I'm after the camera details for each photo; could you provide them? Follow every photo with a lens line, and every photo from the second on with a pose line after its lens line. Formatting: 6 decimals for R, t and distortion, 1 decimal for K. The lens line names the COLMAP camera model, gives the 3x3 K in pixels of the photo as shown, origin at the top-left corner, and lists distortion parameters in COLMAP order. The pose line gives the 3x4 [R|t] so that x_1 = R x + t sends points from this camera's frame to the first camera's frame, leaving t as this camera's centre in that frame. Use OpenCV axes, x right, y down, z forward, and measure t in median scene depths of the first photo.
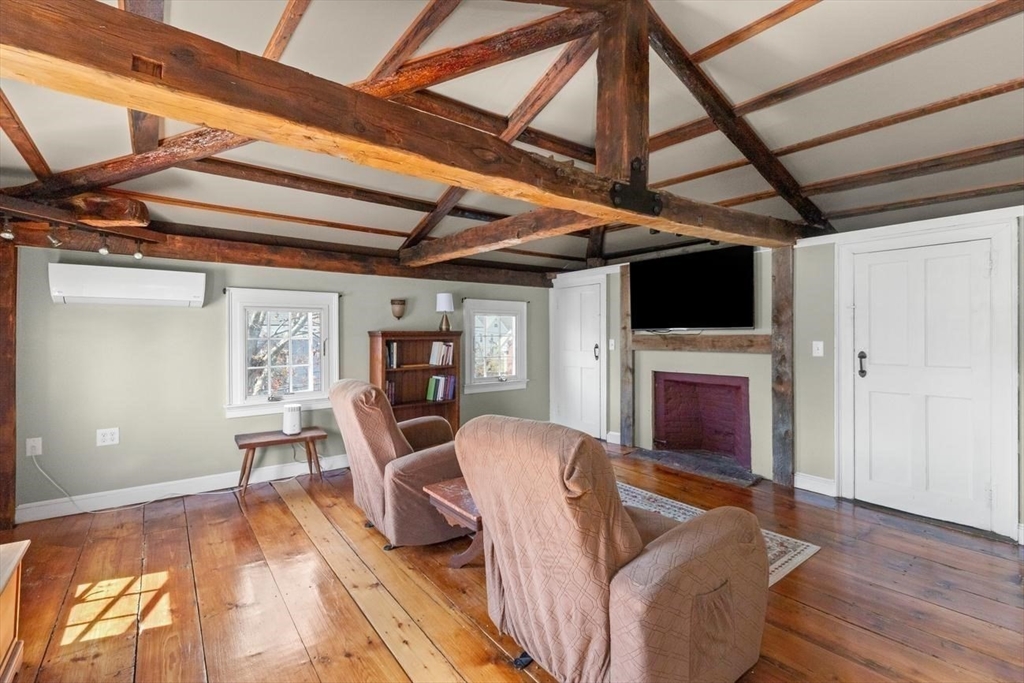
lens RADIAL K [[459.2, 0, 513.8], [0, 459.2, 339.2], [0, 0, 1]] dist [0.000155, 0.000008]
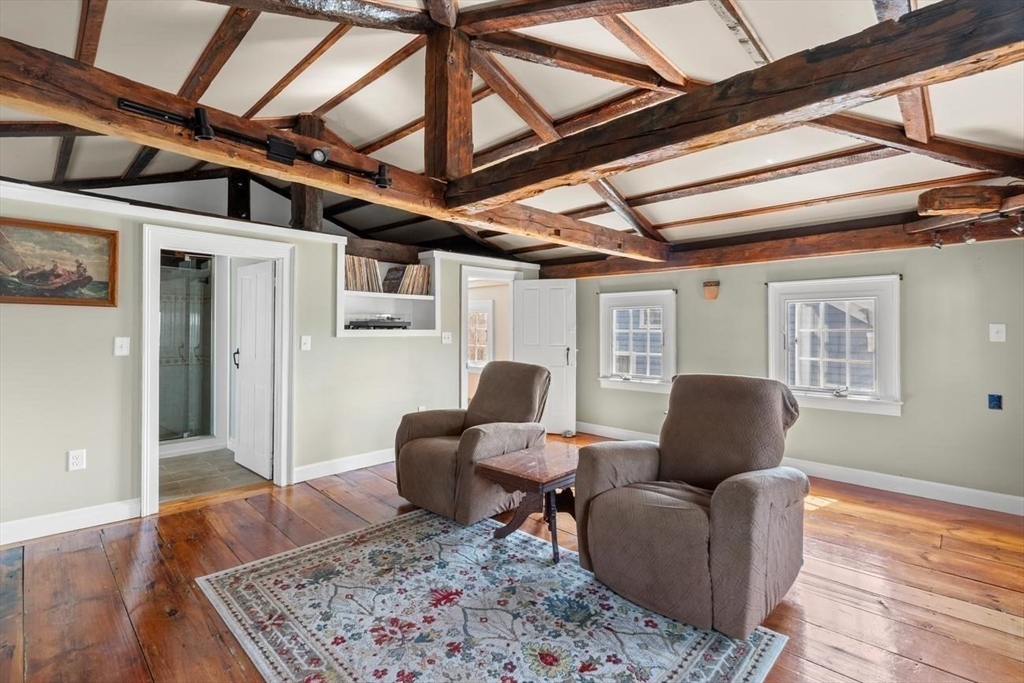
lens RADIAL K [[473.9, 0, 513.5], [0, 473.9, 325.1], [0, 0, 1]] dist [0.001523, 0.000176]
pose [[-0.988699, -0.002994, -0.149882, 0.159715], [-0.003600, 0.999986, 0.003768, -0.007410], [0.149869, 0.004265, -0.988697, 1.345891]]
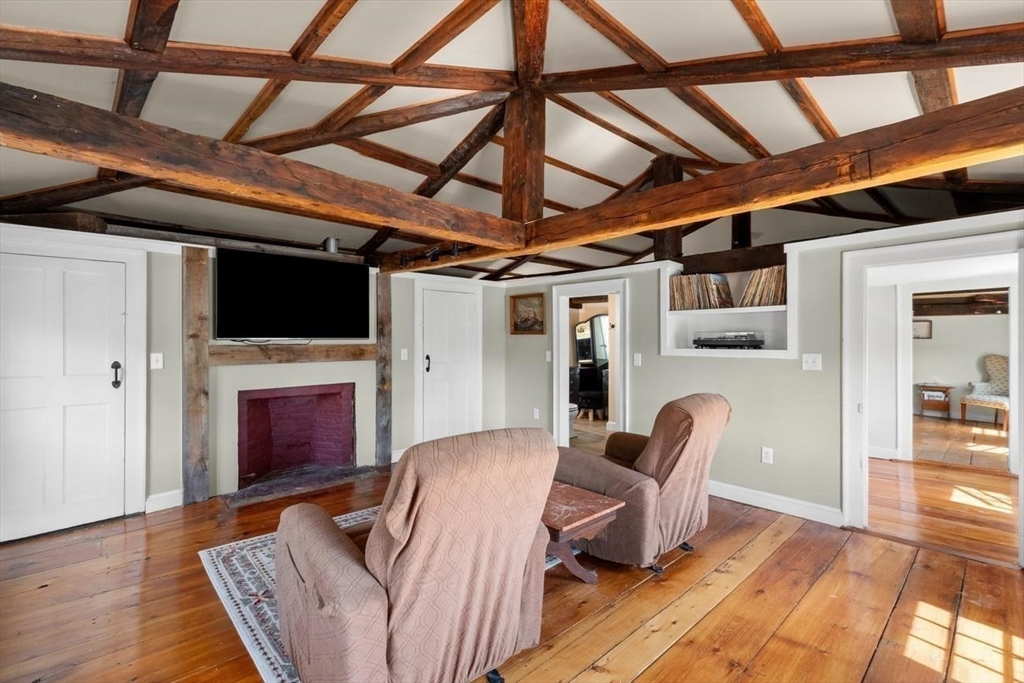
lens RADIAL K [[459.2, 0, 513.8], [0, 459.2, 339.2], [0, 0, 1]] dist [0.000155, 0.000008]
pose [[-0.100475, 0.003001, 0.994935, -0.641621], [0.011805, 0.999929, -0.001823, -0.015766], [-0.994870, 0.011562, -0.100503, 0.725217]]
